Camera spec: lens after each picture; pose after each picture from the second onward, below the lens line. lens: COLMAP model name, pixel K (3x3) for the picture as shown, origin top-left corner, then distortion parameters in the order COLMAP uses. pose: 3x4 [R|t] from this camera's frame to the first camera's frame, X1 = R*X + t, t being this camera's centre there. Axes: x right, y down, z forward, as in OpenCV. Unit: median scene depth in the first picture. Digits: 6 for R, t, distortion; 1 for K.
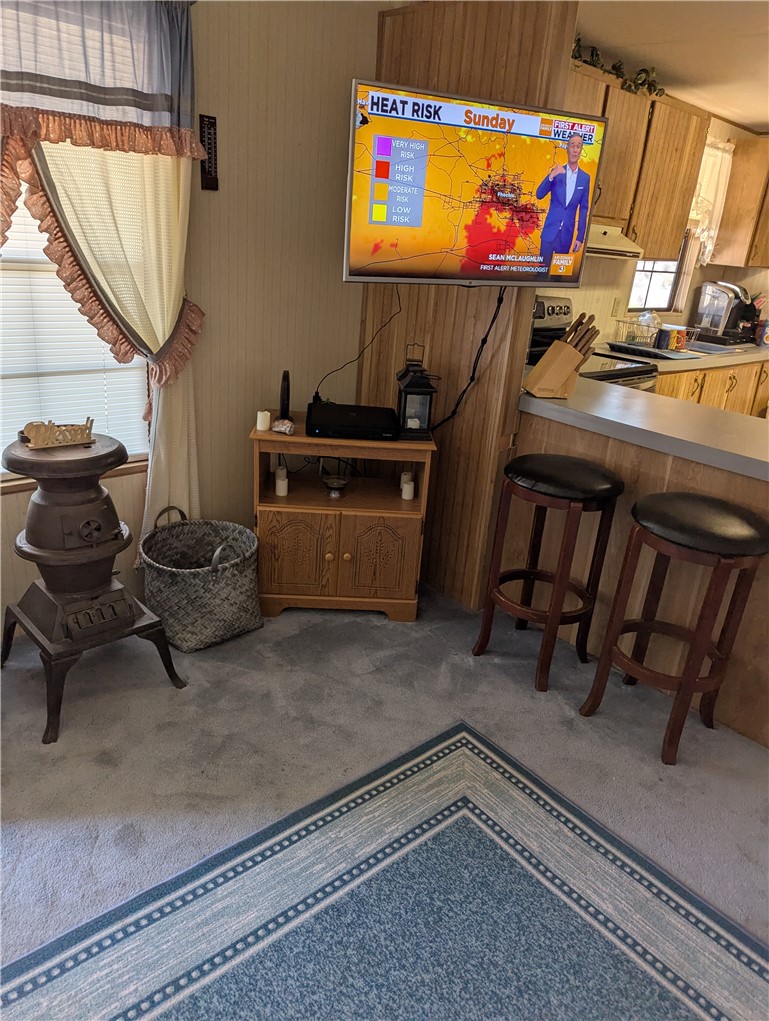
lens RADIAL K [[712.8, 0, 394.2], [0, 712.8, 529.3], [0, 0, 1]] dist [0.006686, -0.039392]
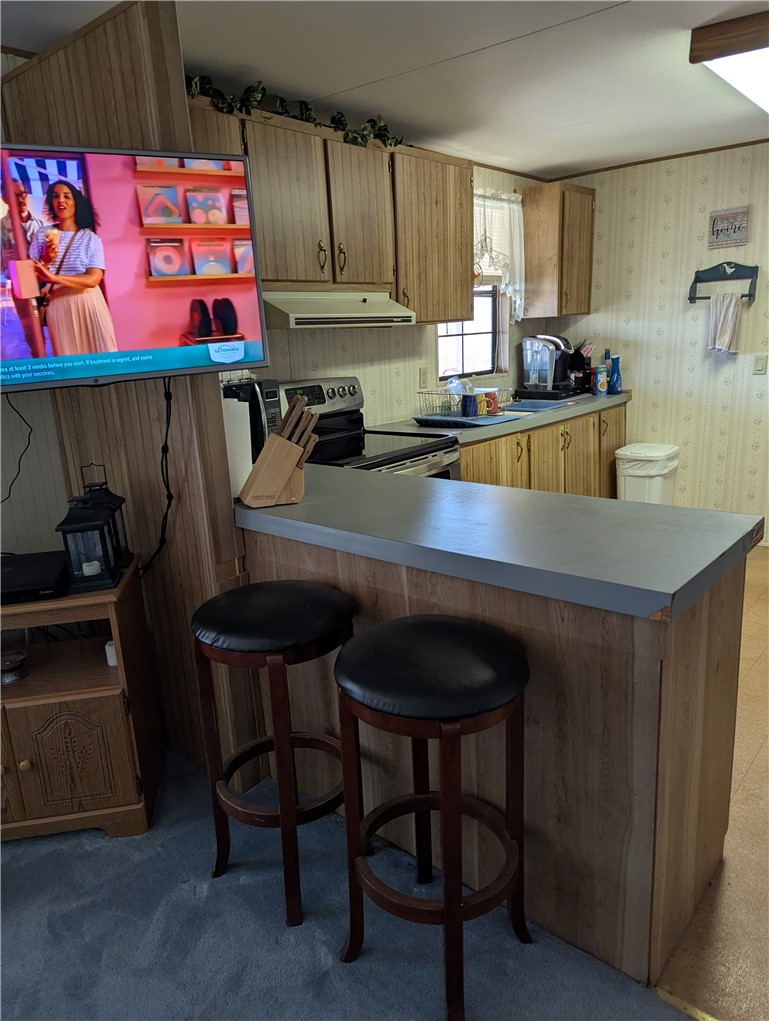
lens RADIAL K [[737.6, 0, 384.5], [0, 737.6, 510.5], [0, 0, 1]] dist [0.006564, -0.000806]
pose [[0.982774, -0.156378, 0.098498, 0.213175], [0.169318, 0.975465, -0.140711, -0.037889], [-0.074077, 0.154965, 0.985139, 0.165852]]
